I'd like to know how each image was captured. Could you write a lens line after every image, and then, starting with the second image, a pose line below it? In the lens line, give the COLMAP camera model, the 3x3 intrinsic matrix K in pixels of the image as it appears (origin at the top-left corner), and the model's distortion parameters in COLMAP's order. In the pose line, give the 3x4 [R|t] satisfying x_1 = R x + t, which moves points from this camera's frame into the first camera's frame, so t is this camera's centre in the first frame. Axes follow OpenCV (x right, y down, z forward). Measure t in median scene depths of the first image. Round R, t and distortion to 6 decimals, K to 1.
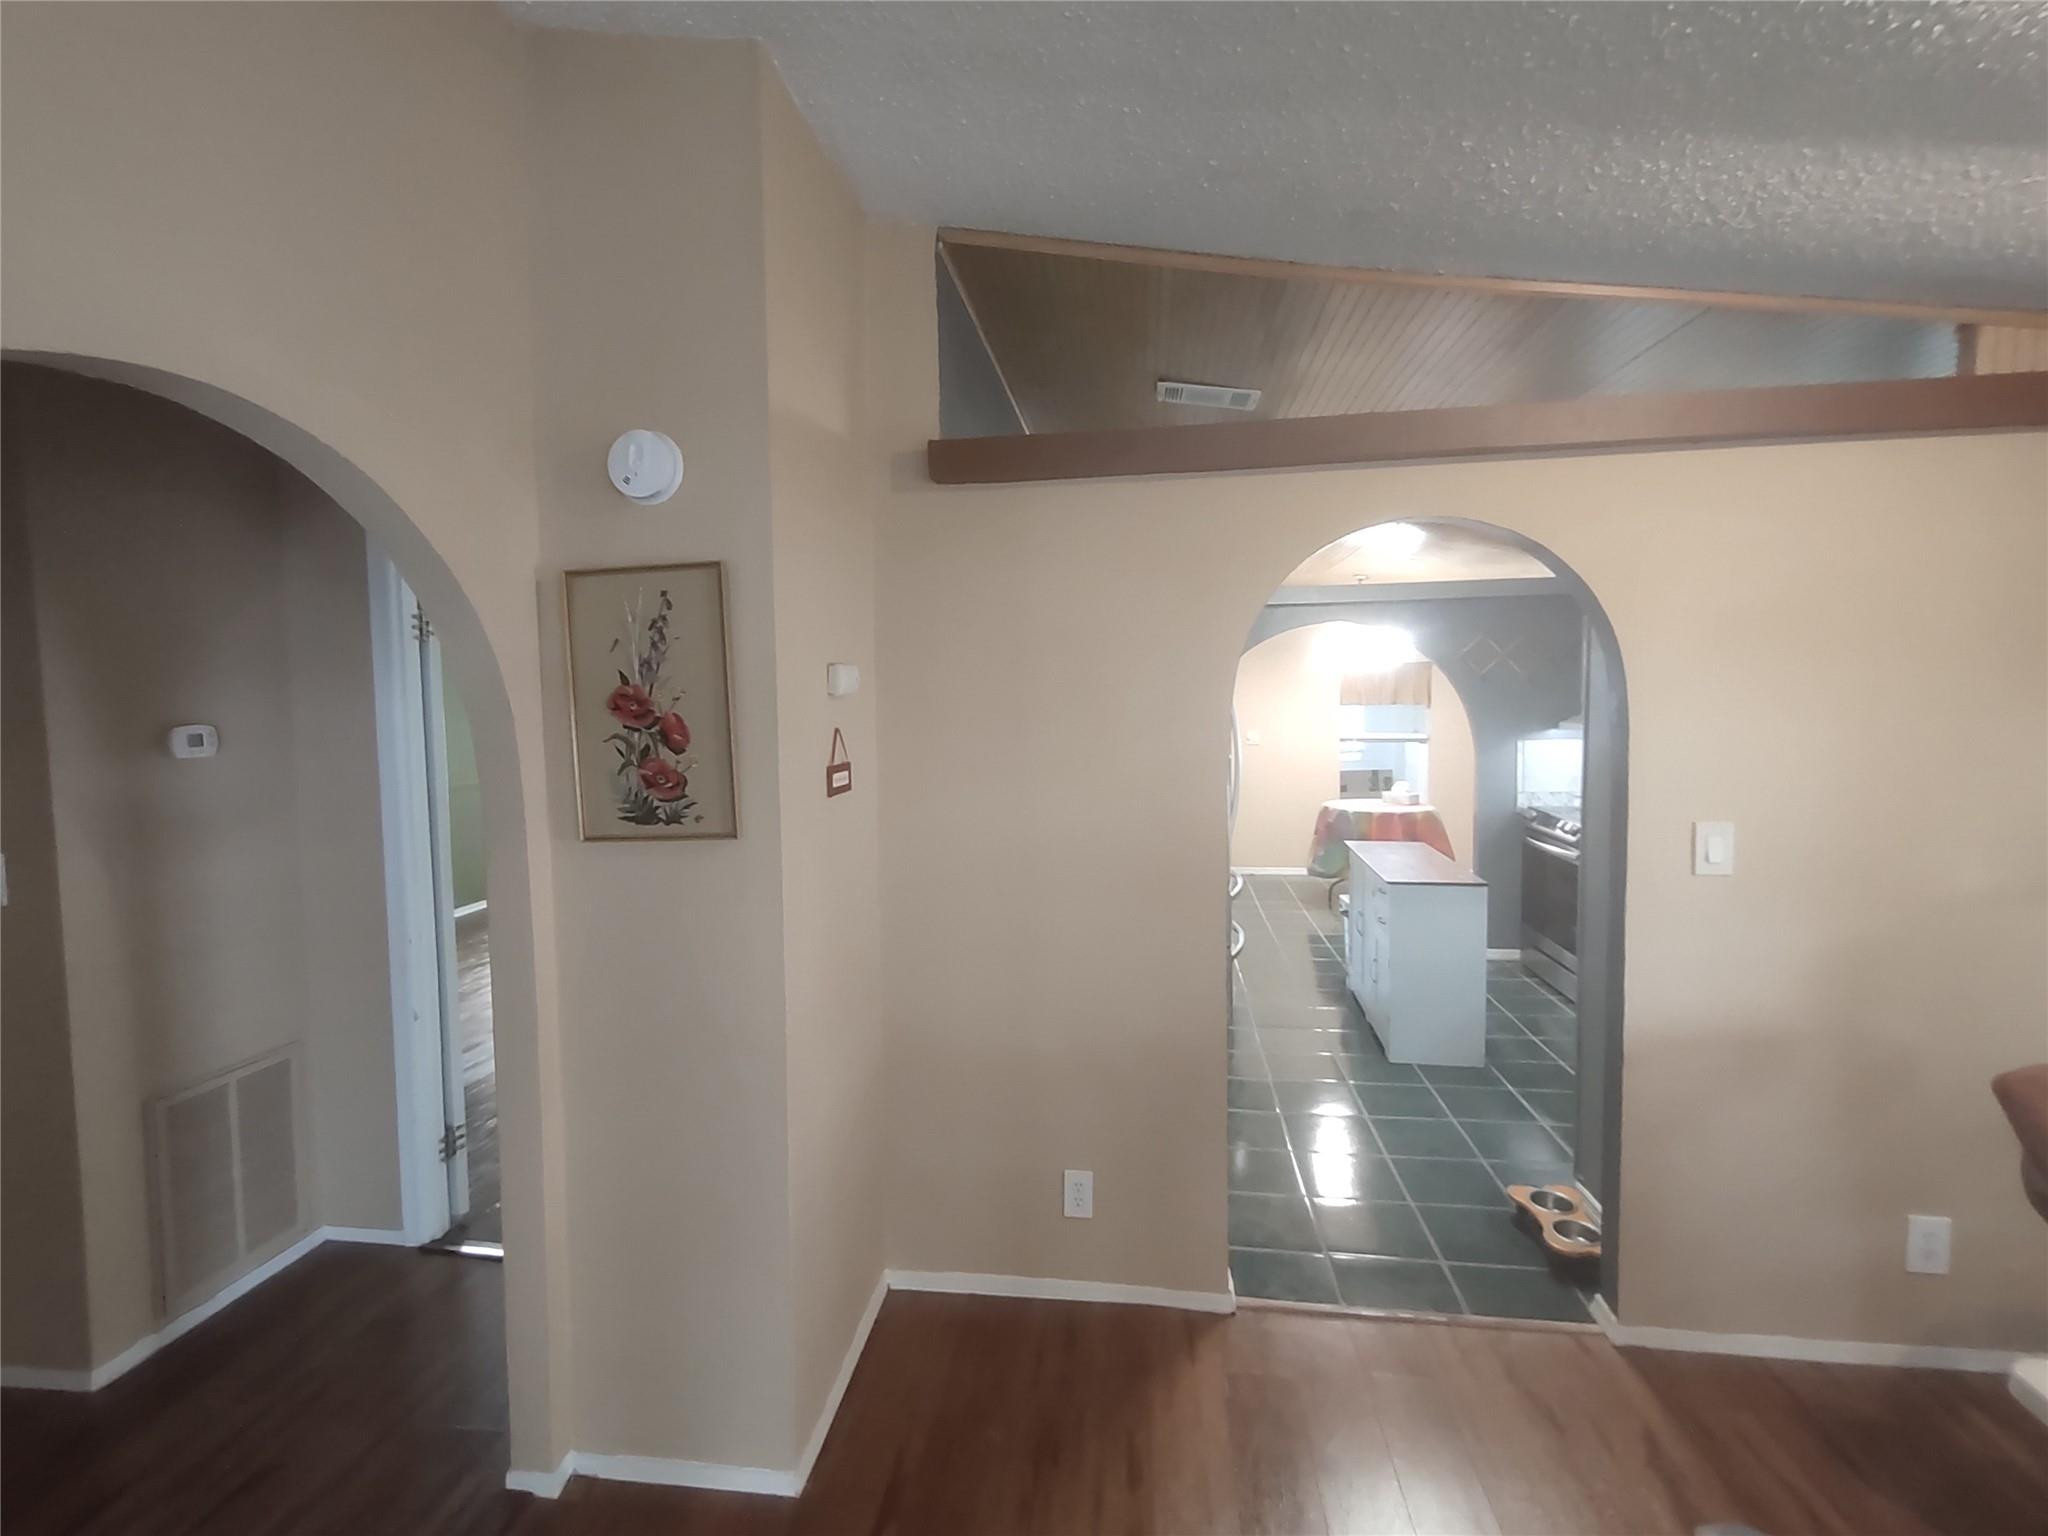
lens RADIAL K [[939.8, 0, 988.4], [0, 939.8, 730.7], [0, 0, 1]] dist [-0.003230, 0.000098]
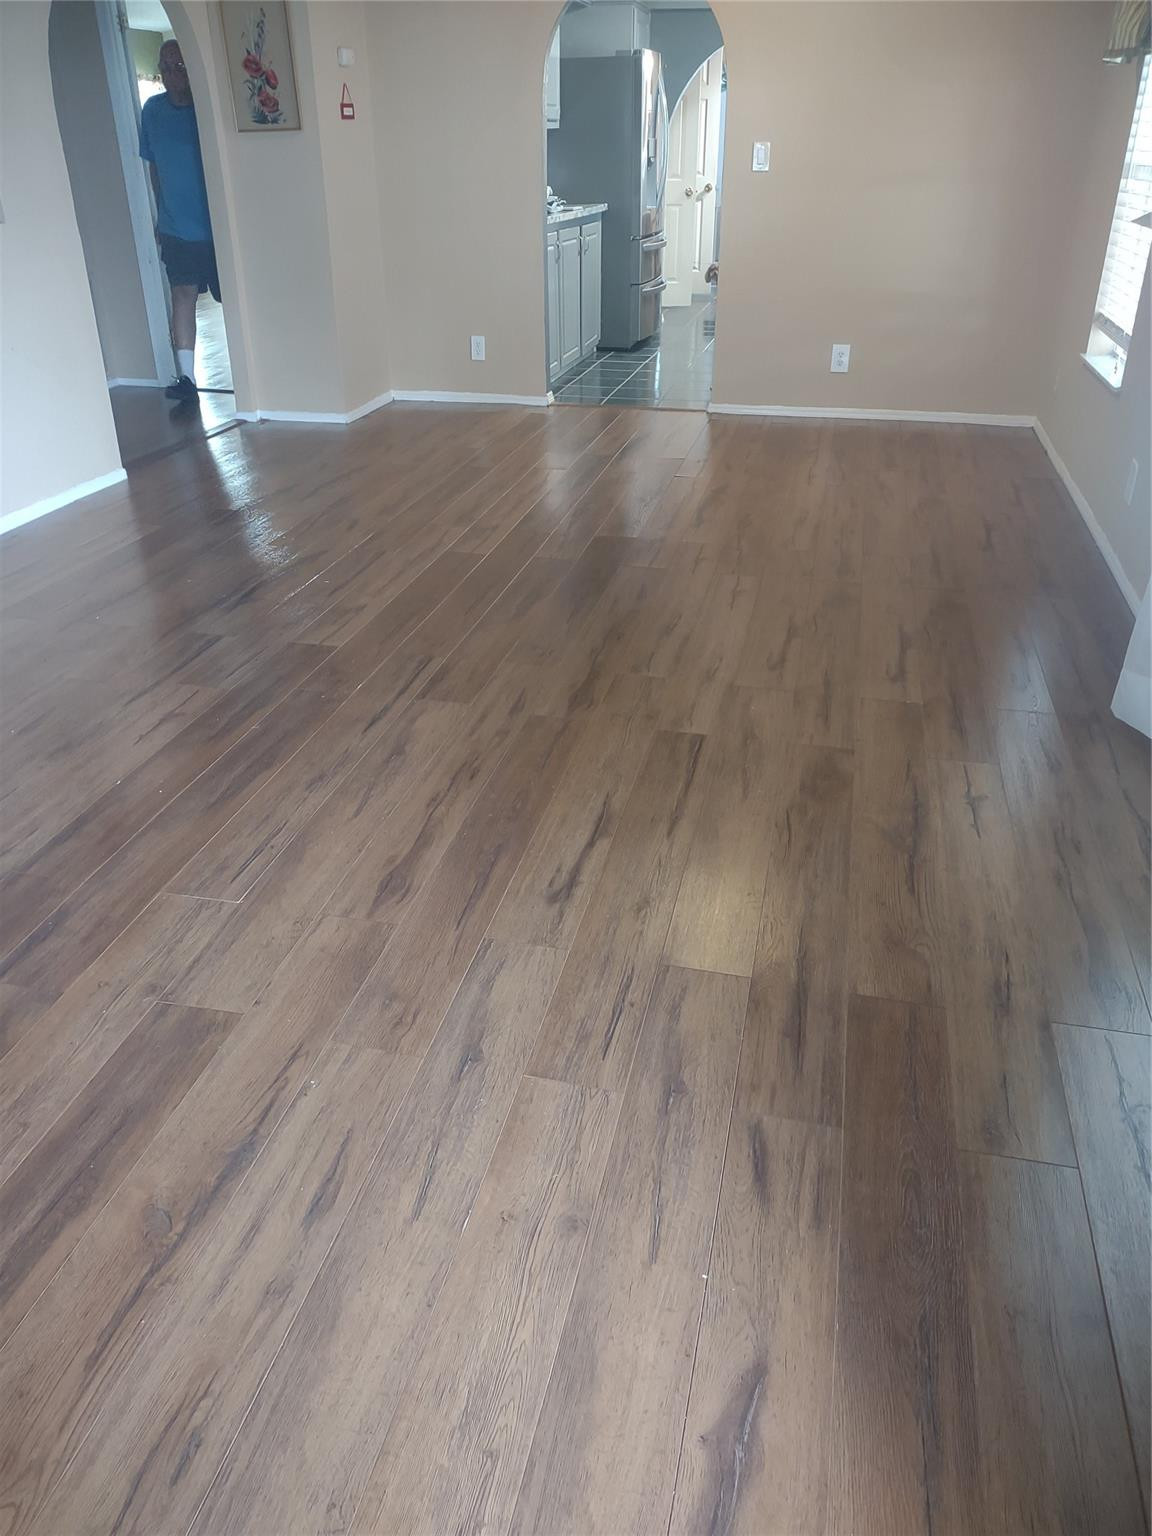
lens RADIAL K [[1161.1, 0, 565.7], [0, 1161.1, 763.4], [0, 0, 1]] dist [0.063815, -0.059762]
pose [[0.997060, 0.047687, -0.059970, 0.664169], [-0.016849, 0.900015, 0.435532, 0.245970], [0.074743, -0.433242, 0.898173, -2.355893]]
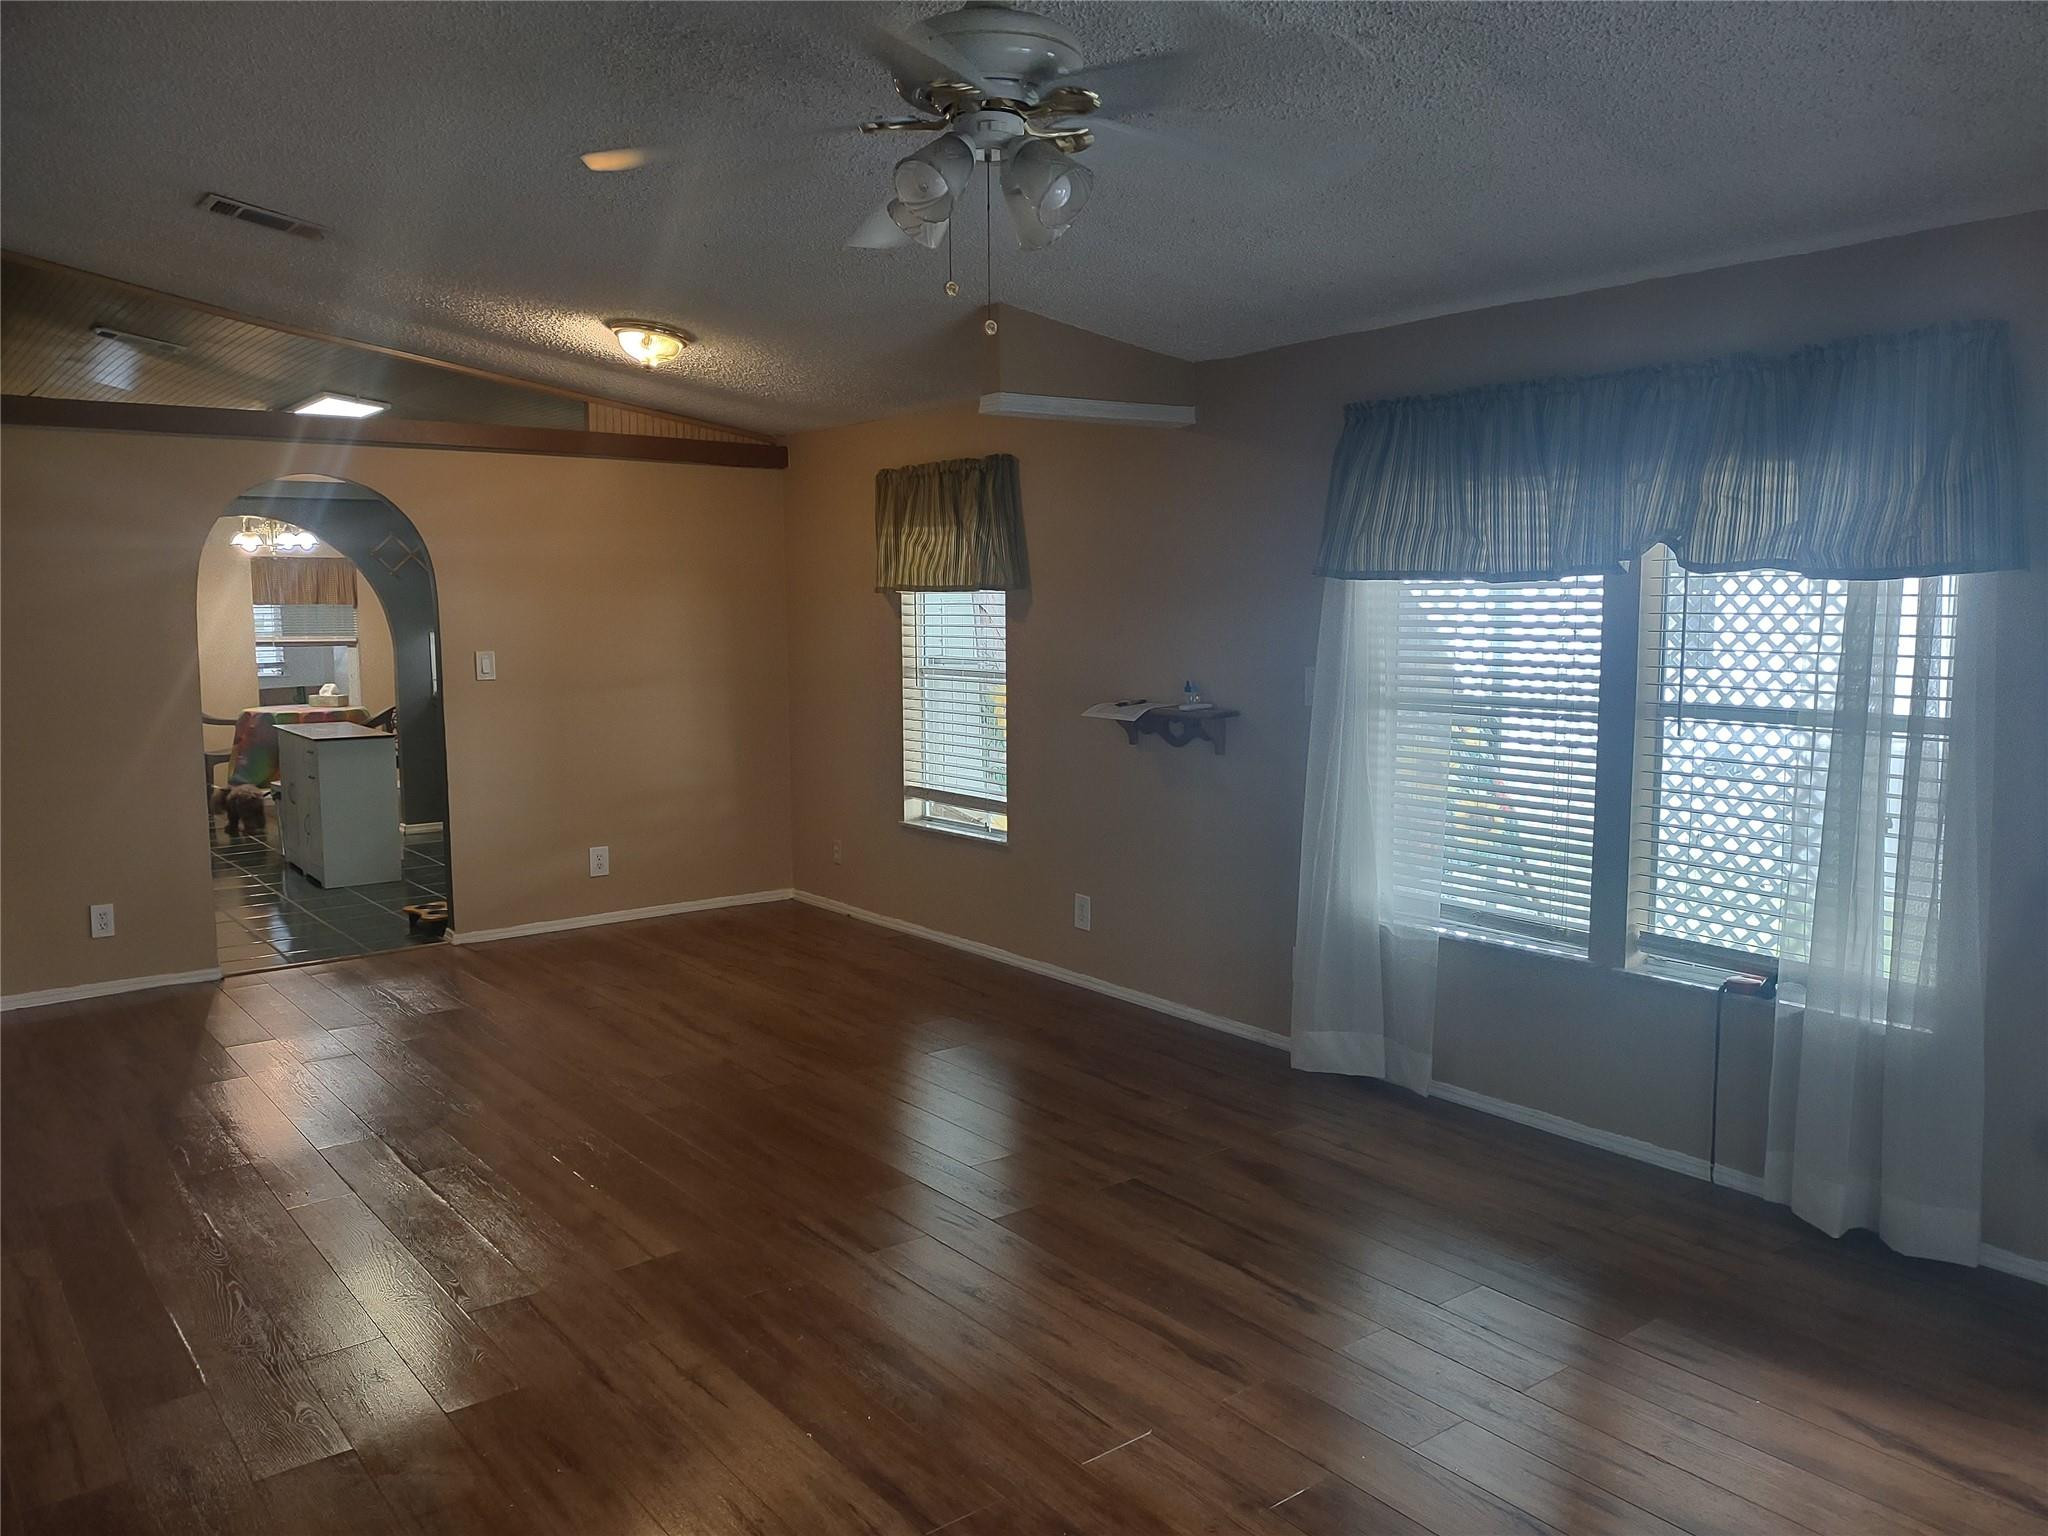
lens RADIAL K [[1548.1, 0, 1022.5], [0, 1548.1, 776.1], [0, 0, 1]] dist [0.063815, -0.059762]
pose [[0.680473, -0.074151, 0.729011, -0.934831], [0.021494, 0.996459, 0.081292, 0.134439], [-0.732457, -0.039648, 0.679657, -2.283808]]
